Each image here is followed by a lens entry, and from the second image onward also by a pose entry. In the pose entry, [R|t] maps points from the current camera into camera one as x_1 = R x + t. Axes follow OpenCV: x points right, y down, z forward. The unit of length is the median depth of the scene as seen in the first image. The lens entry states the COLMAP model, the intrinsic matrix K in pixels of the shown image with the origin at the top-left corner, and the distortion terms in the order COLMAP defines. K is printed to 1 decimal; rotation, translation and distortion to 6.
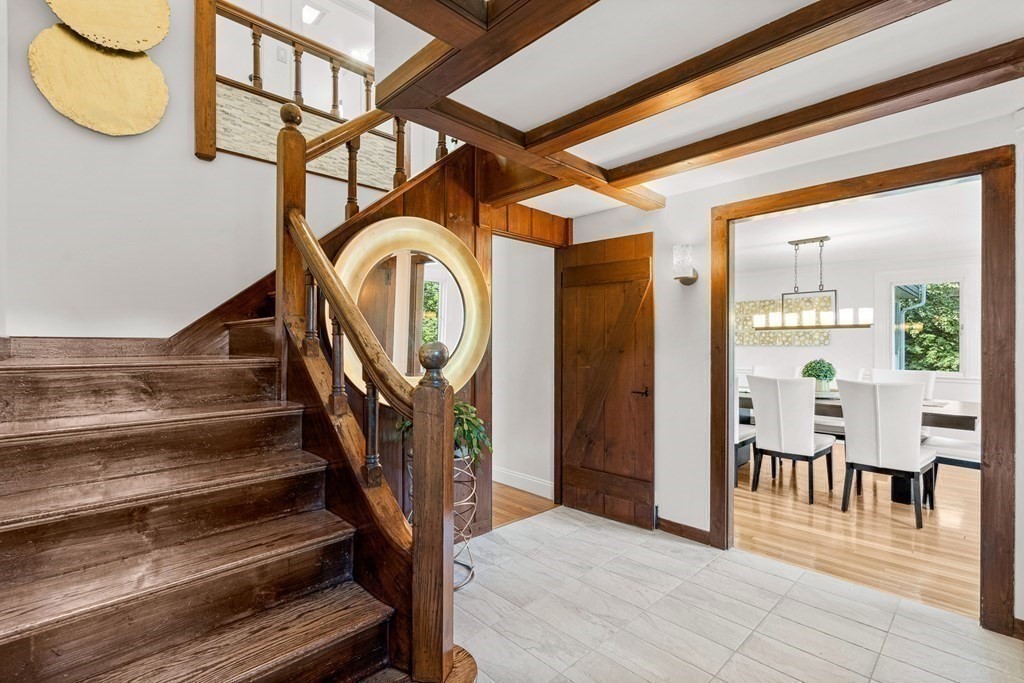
lens RADIAL K [[475.9, 0, 512.0], [0, 475.9, 341.5], [0, 0, 1]] dist [-0.002117, 0.000191]
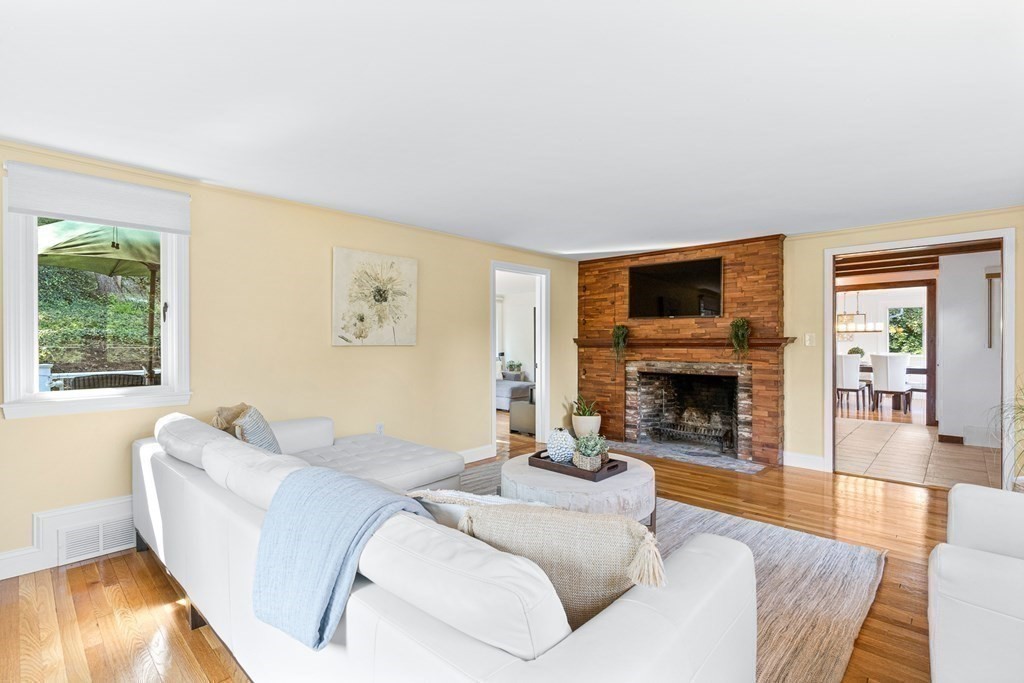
lens RADIAL K [[475.9, 0, 512.0], [0, 475.9, 341.5], [0, 0, 1]] dist [-0.002117, 0.000191]
pose [[0.999374, -0.001024, 0.035353, -1.090384], [0.000874, 0.999991, 0.004240, 0.003851], [-0.035357, -0.004206, 0.999366, -1.196196]]
